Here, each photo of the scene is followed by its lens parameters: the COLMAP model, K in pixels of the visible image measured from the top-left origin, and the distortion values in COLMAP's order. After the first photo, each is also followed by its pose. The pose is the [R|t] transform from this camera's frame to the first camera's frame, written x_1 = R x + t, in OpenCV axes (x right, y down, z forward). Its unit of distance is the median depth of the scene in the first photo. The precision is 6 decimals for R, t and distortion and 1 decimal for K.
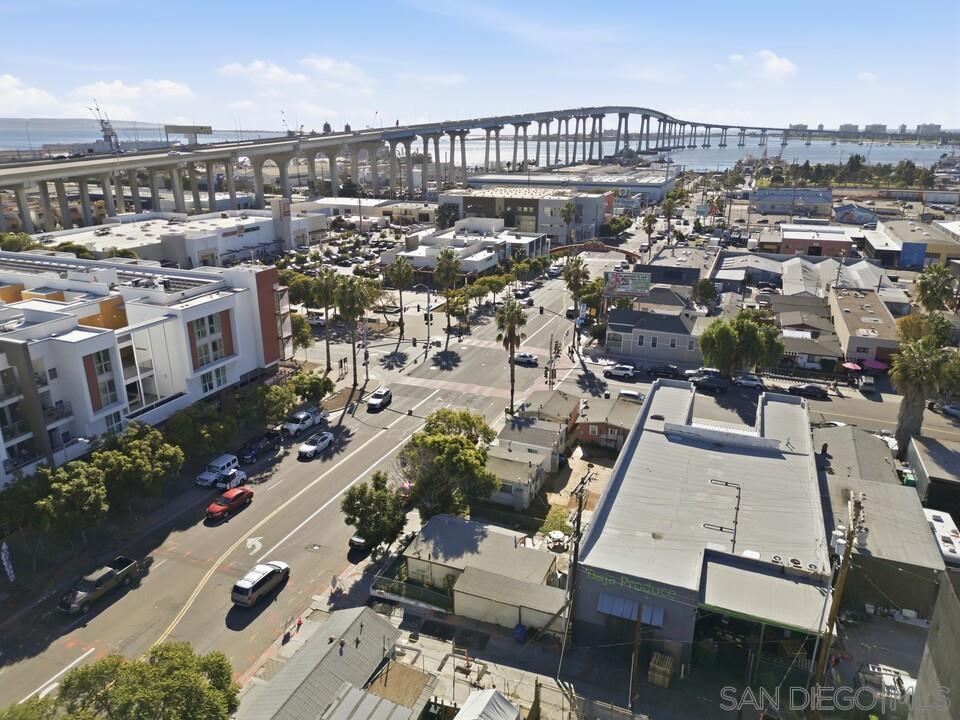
lens RADIAL K [[670.8, 0, 473.4], [0, 670.8, 359.4], [0, 0, 1]] dist [0.062120, -0.061515]
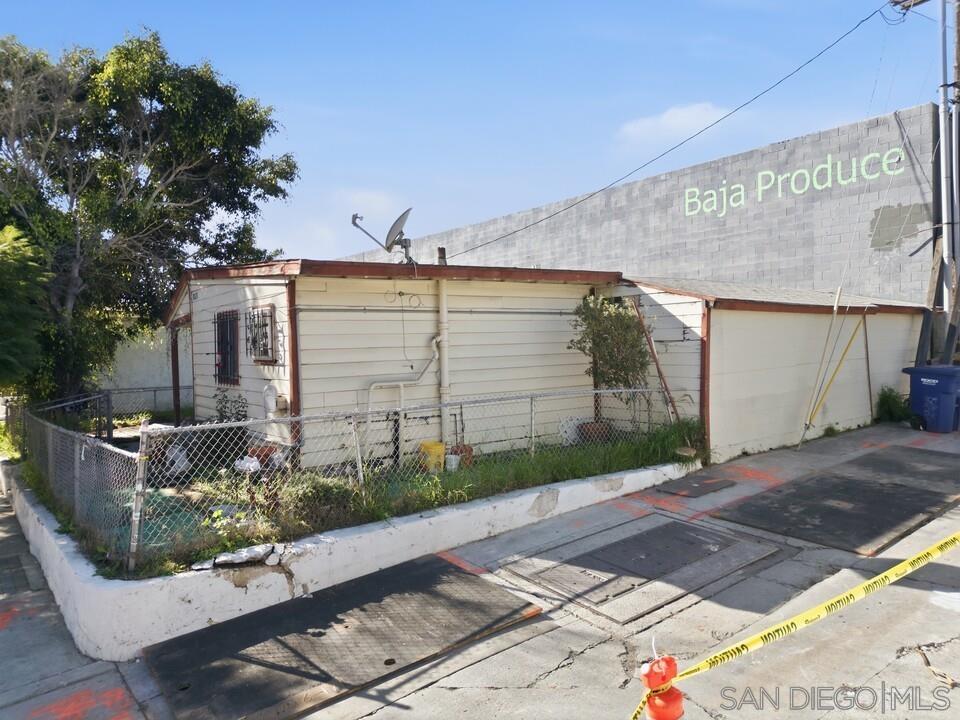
lens RADIAL K [[670.8, 0, 477.3], [0, 670.8, 358.4], [0, 0, 1]] dist [0.062120, -0.061515]
pose [[0.493809, -0.023318, 0.869258, -0.106257], [0.293466, 0.945461, -0.141351, 0.171125], [-0.818554, 0.324898, 0.473720, 0.459005]]
